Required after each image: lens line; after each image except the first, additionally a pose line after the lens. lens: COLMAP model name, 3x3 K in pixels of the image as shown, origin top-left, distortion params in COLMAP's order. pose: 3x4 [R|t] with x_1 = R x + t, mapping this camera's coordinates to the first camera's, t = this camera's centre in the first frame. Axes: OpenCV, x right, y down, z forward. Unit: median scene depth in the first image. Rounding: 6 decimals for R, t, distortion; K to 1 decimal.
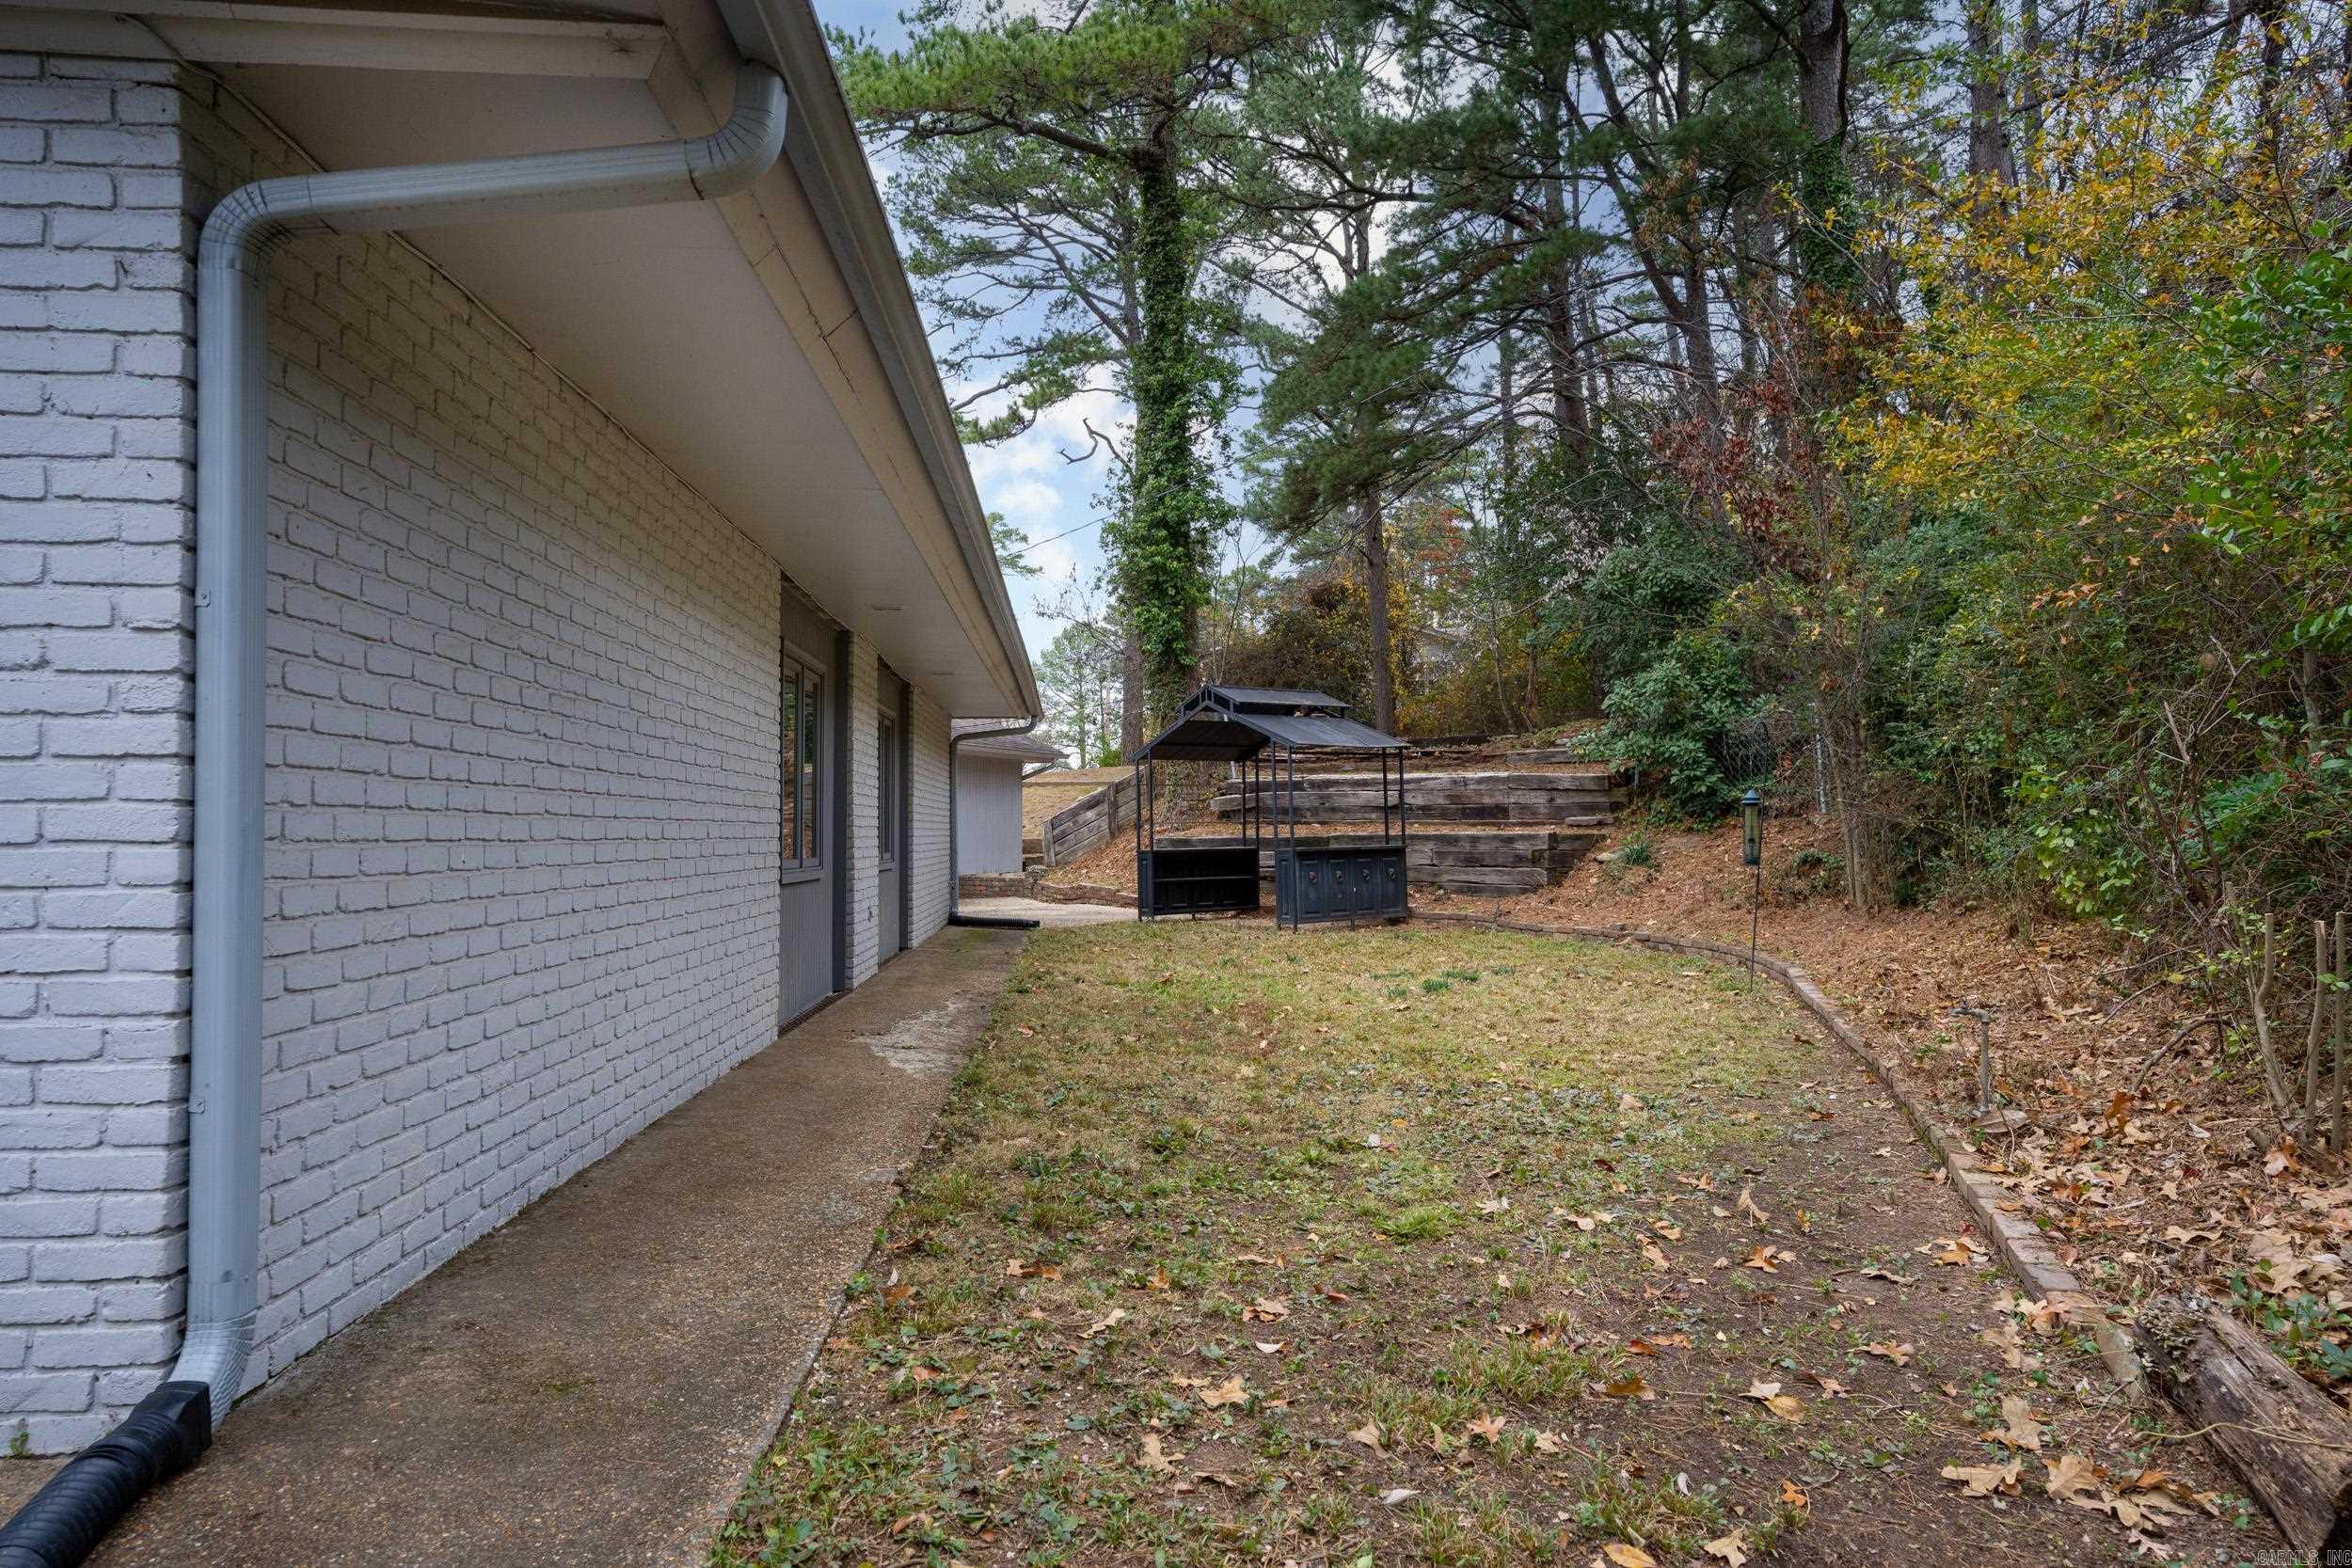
lens RADIAL K [[1553.9, 0, 1180.4], [0, 1553.9, 789.1], [0, 0, 1]] dist [-0.008592, -0.001037]
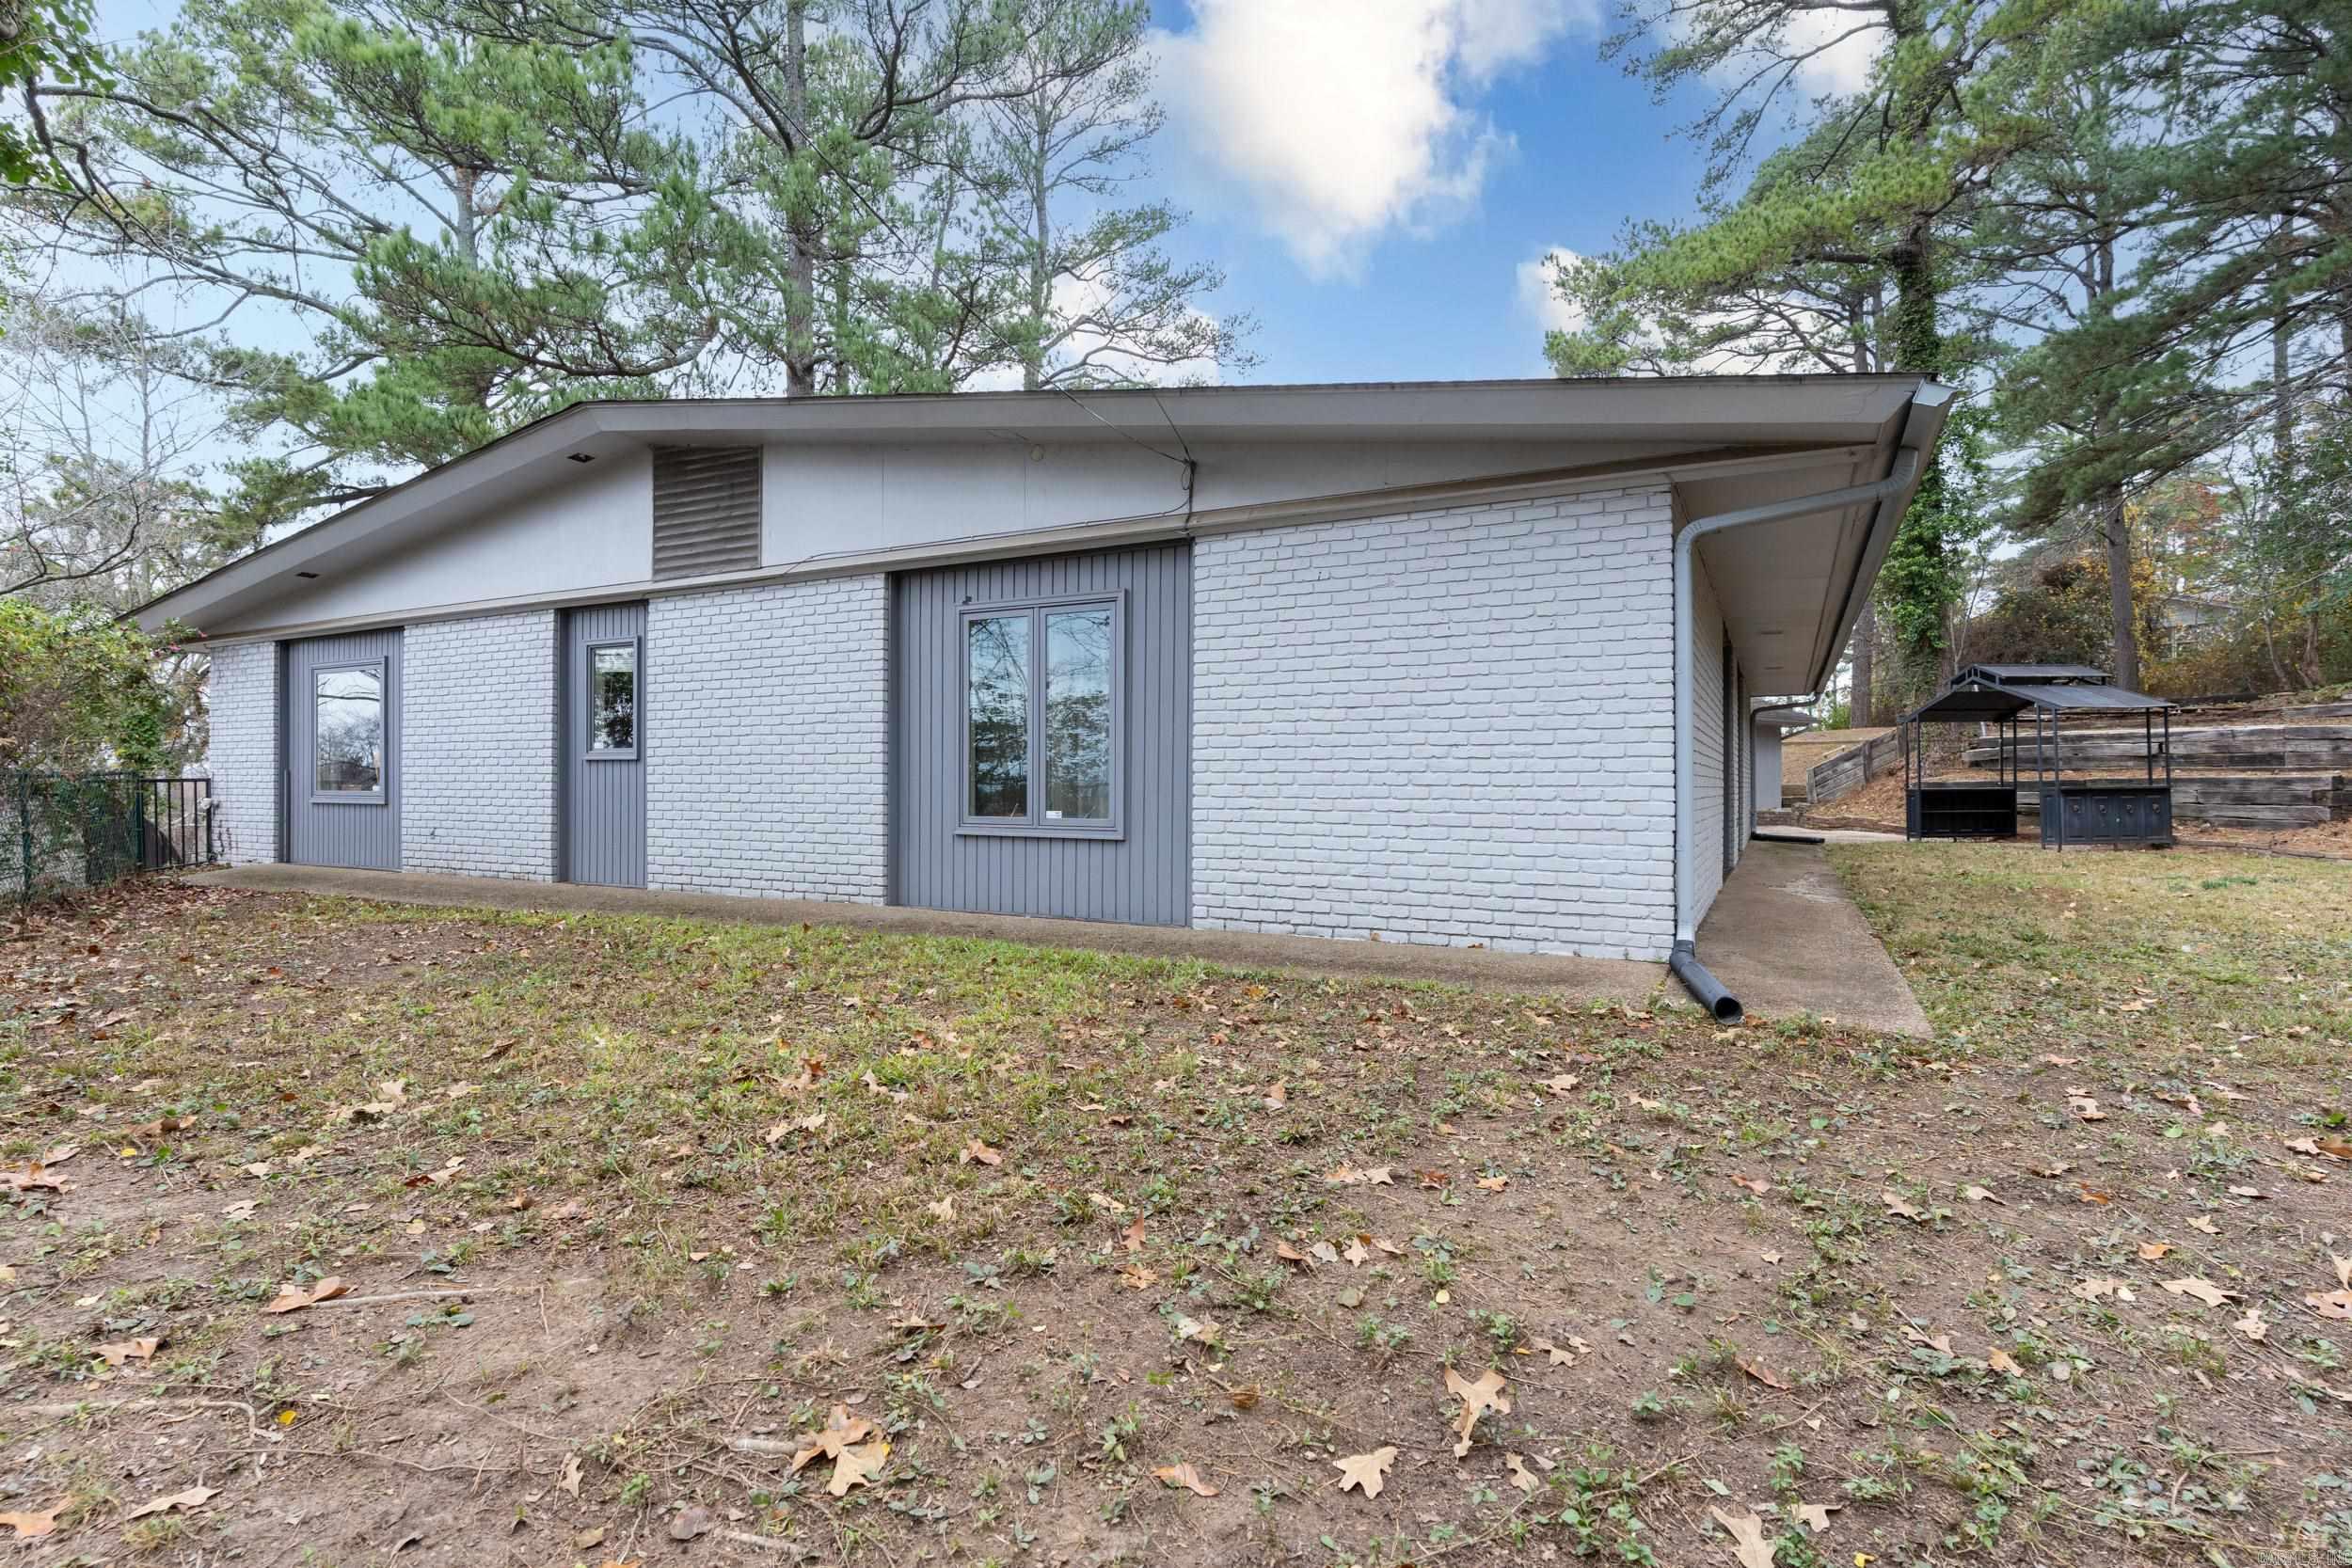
lens RADIAL K [[1126.2, 0, 1172.2], [0, 1126.2, 785.6], [0, 0, 1]] dist [0.004142, -0.000236]
pose [[0.845039, 0.003775, -0.534691, -0.036725], [0.011739, 0.999603, 0.025609, 0.002772], [0.534575, -0.027917, 0.844660, -0.148895]]
